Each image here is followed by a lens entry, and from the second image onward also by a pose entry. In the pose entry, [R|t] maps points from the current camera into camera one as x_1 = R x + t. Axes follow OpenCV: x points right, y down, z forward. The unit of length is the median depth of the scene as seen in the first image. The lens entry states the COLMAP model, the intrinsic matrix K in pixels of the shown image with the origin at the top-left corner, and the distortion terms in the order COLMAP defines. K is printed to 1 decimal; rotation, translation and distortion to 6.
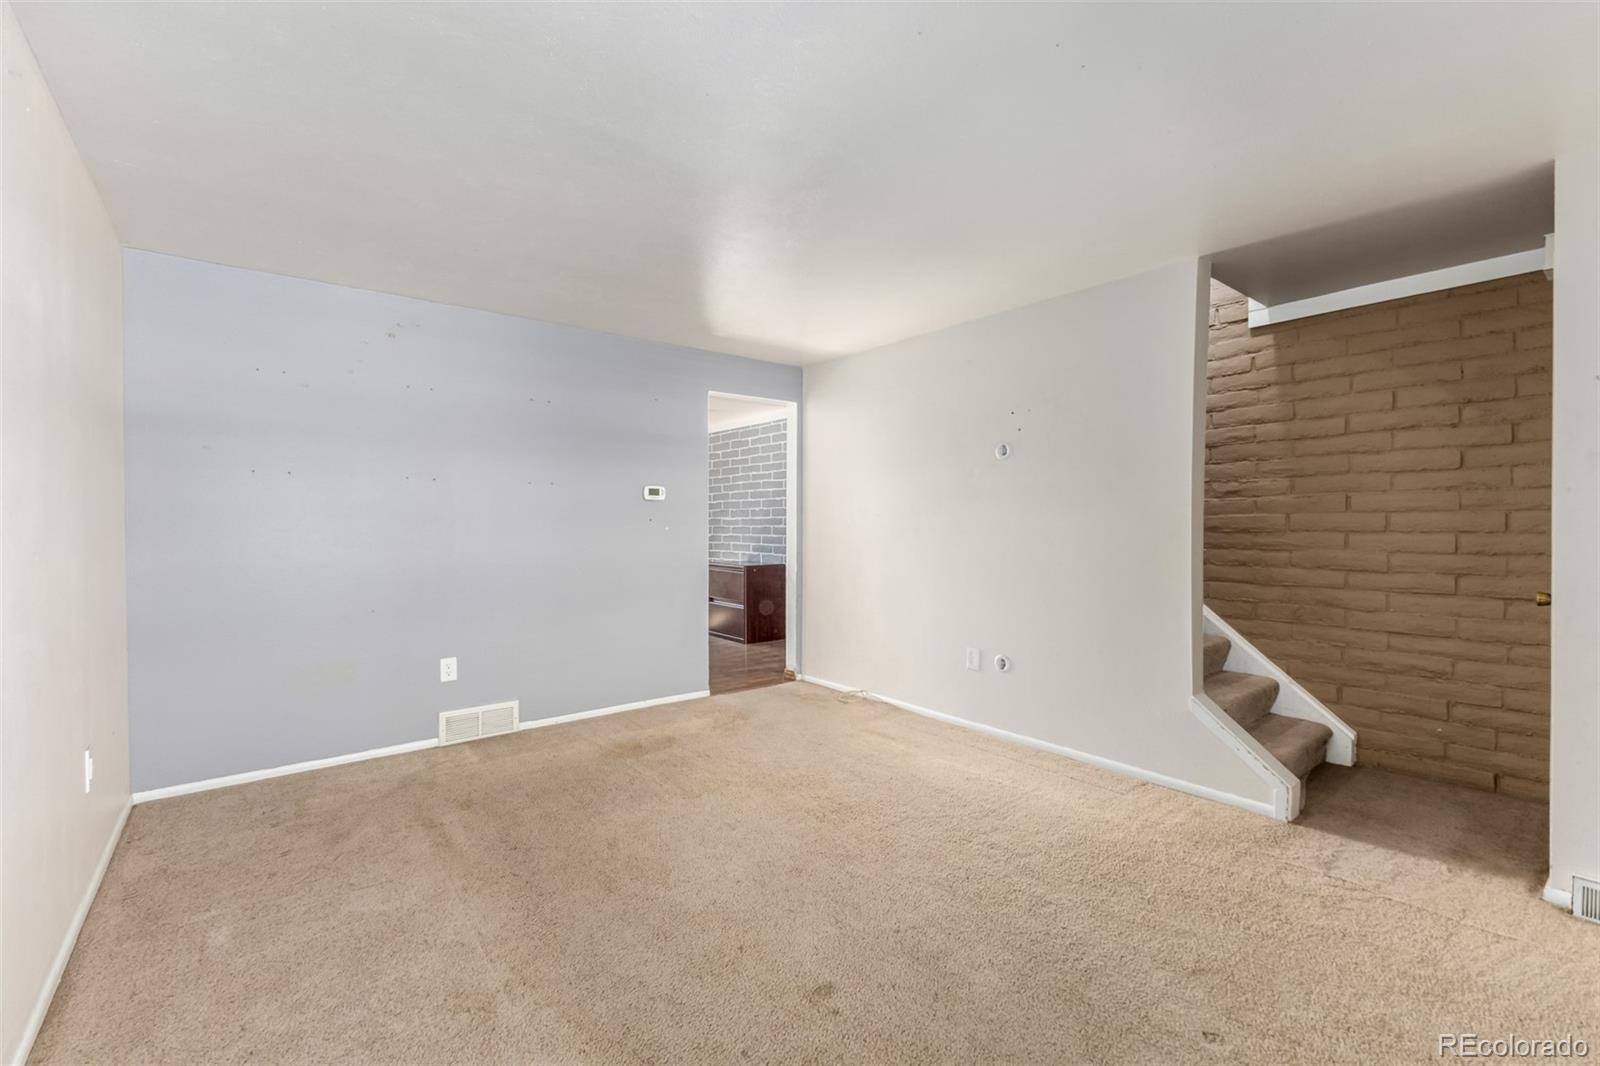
lens RADIAL K [[699.6, 0, 799.3], [0, 699.6, 521.7], [0, 0, 1]] dist [0.010773, -0.001650]
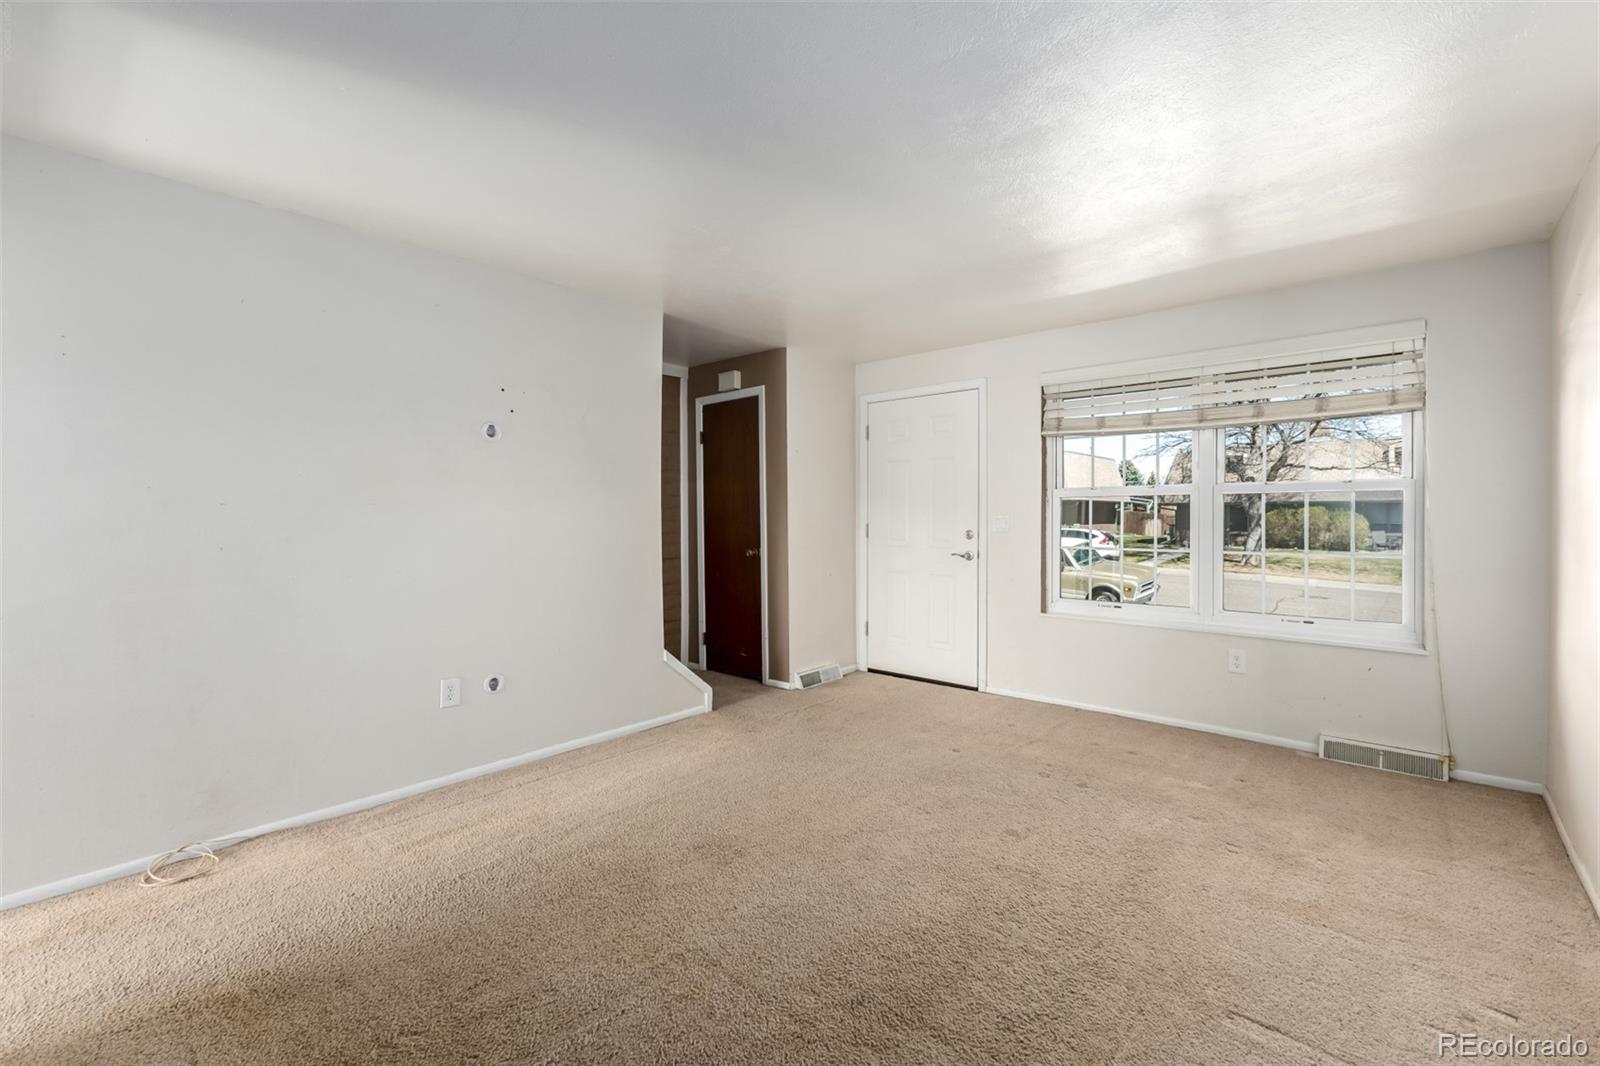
lens RADIAL K [[699.6, 0, 797.5], [0, 699.6, 530.2], [0, 0, 1]] dist [0.010773, -0.001650]
pose [[-0.187283, -0.019647, 0.982110, -0.763634], [0.004598, 0.999771, 0.020877, -0.000400], [-0.982295, 0.008426, -0.187149, 0.998243]]
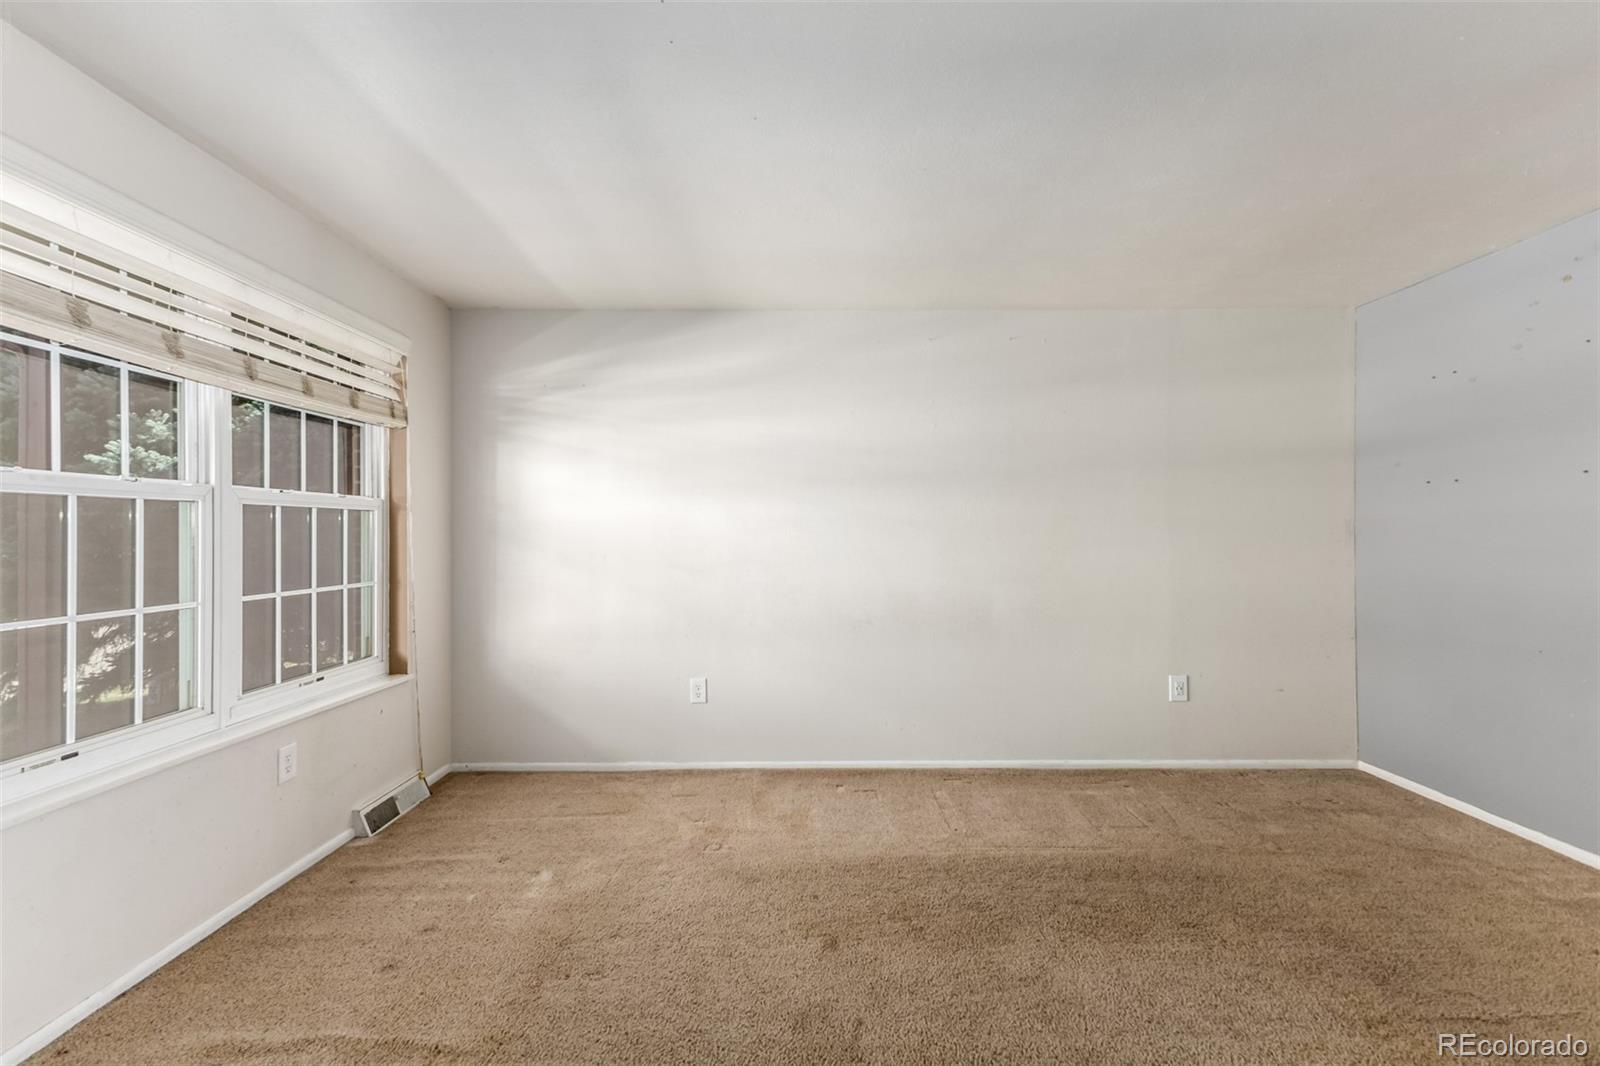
lens RADIAL K [[699.6, 0, 800.3], [0, 699.6, 531.5], [0, 0, 1]] dist [0.010773, -0.001650]
pose [[-0.617513, 0.002616, -0.786556, 0.583711], [0.000023, 0.999995, 0.003308, -0.011139], [0.786561, 0.002025, -0.617510, 0.978377]]
